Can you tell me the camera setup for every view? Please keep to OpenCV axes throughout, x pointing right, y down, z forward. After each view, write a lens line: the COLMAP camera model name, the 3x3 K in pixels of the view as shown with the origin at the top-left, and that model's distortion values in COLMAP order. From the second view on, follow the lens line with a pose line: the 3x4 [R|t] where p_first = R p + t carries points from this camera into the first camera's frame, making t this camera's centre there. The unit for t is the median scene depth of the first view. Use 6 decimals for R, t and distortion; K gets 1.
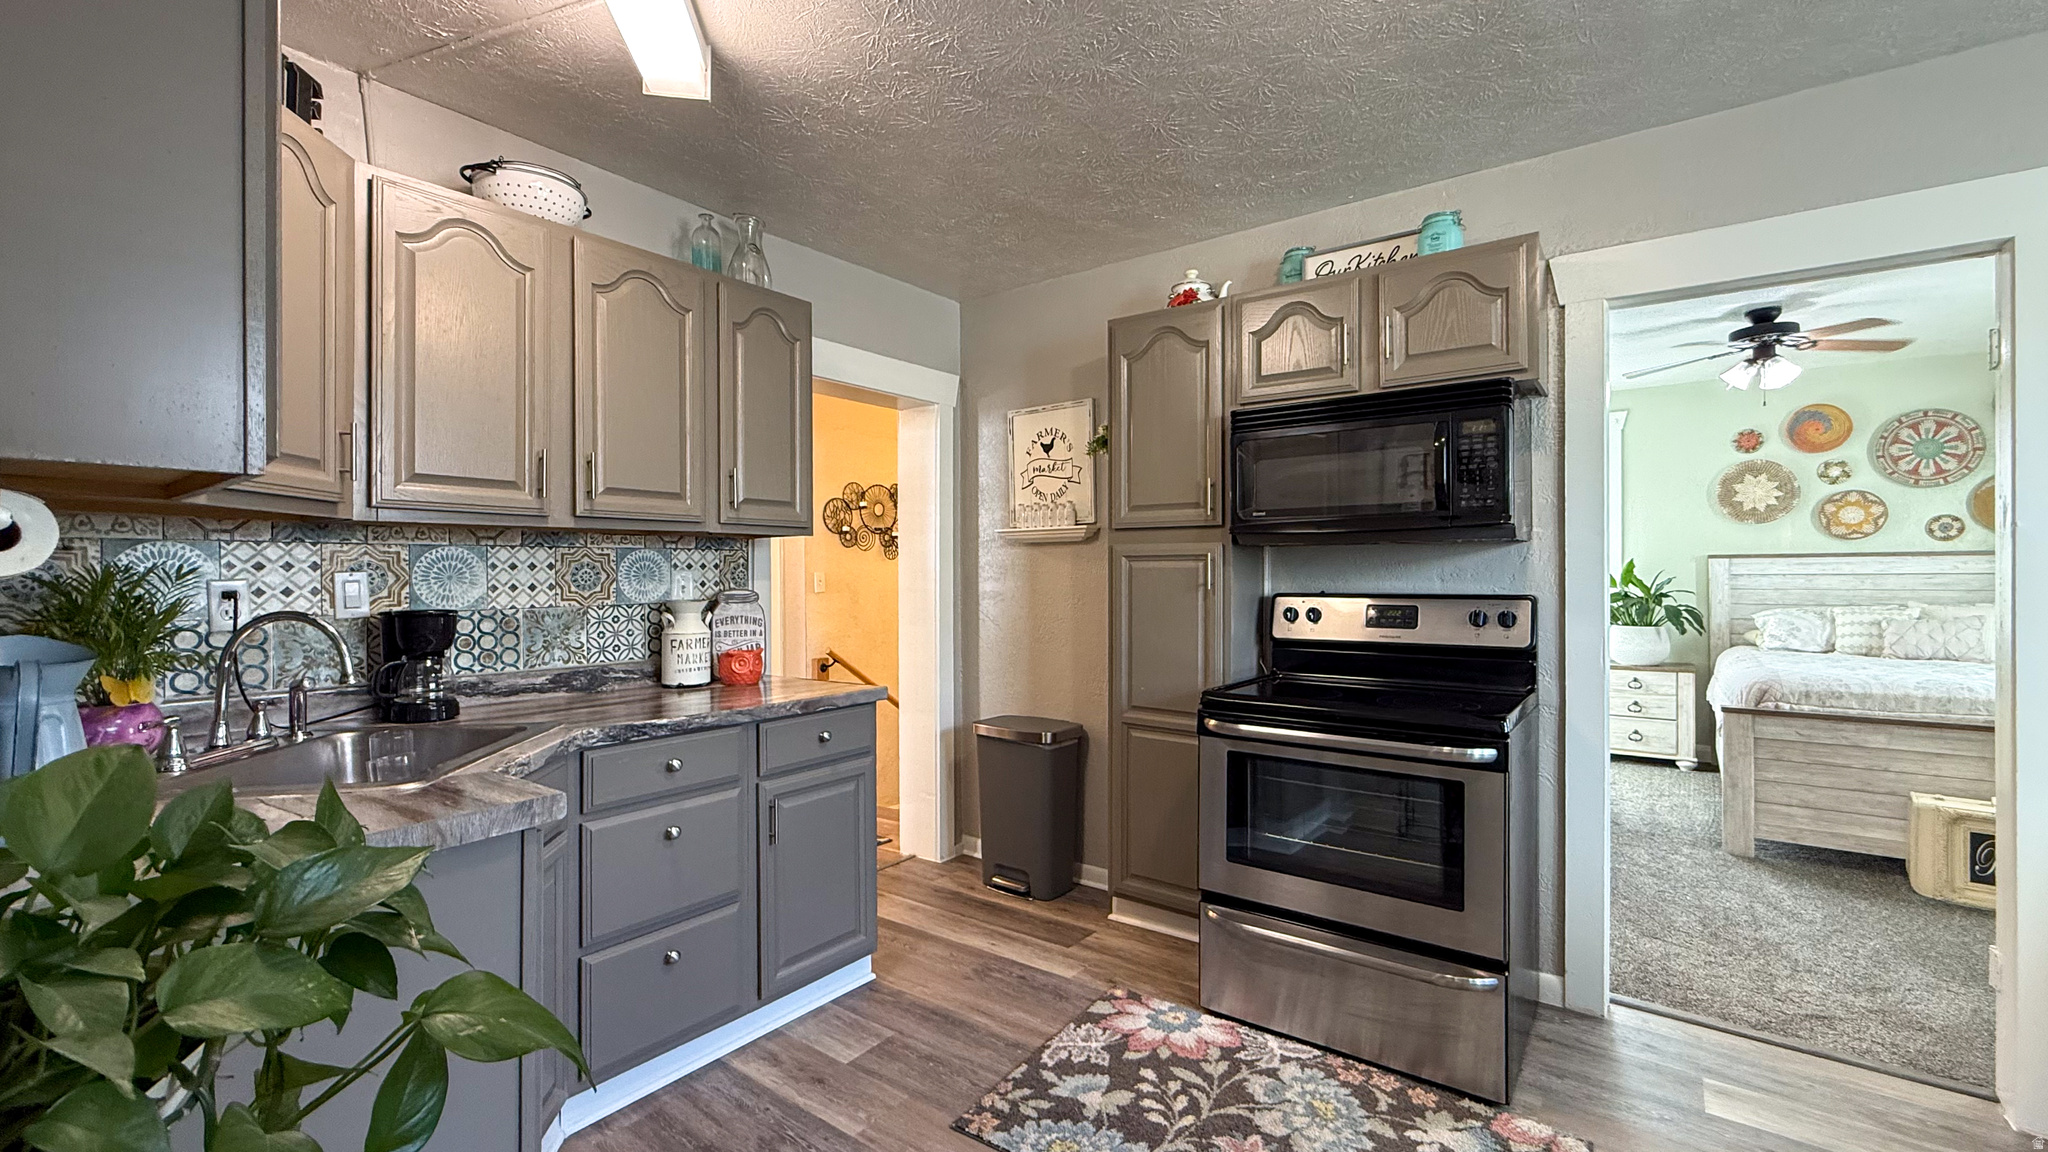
lens RADIAL K [[839.1, 0, 1025.3], [0, 839.1, 572.8], [0, 0, 1]] dist [0.002019, -0.000092]
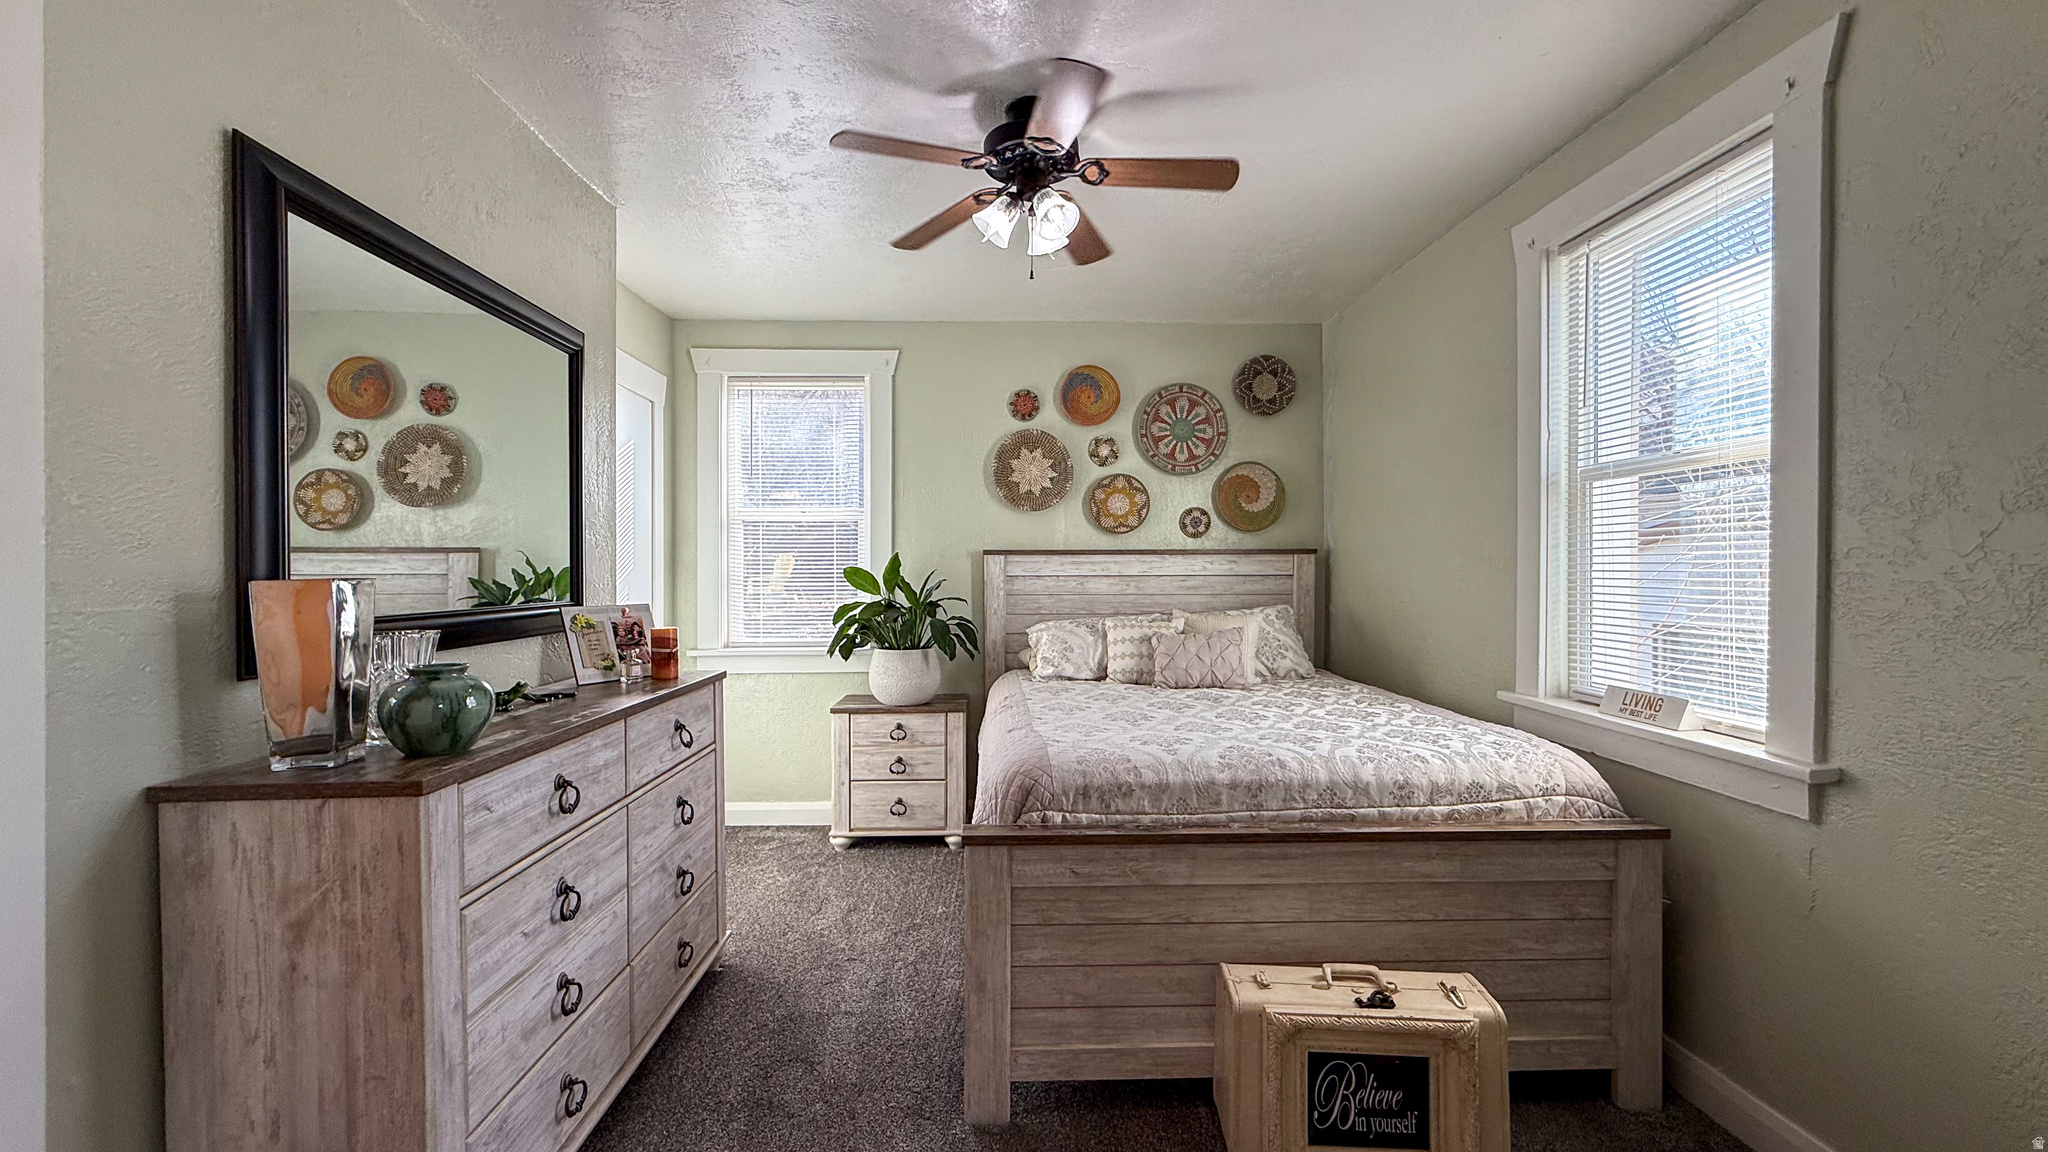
lens RADIAL K [[839.1, 0, 1020.9], [0, 839.1, 579.5], [0, 0, 1]] dist [0.002019, -0.000092]
pose [[0.772594, 0.000362, 0.634900, 0.409966], [-0.003637, 0.999986, 0.003856, 0.002474], [-0.634889, -0.005289, 0.772585, 0.450733]]
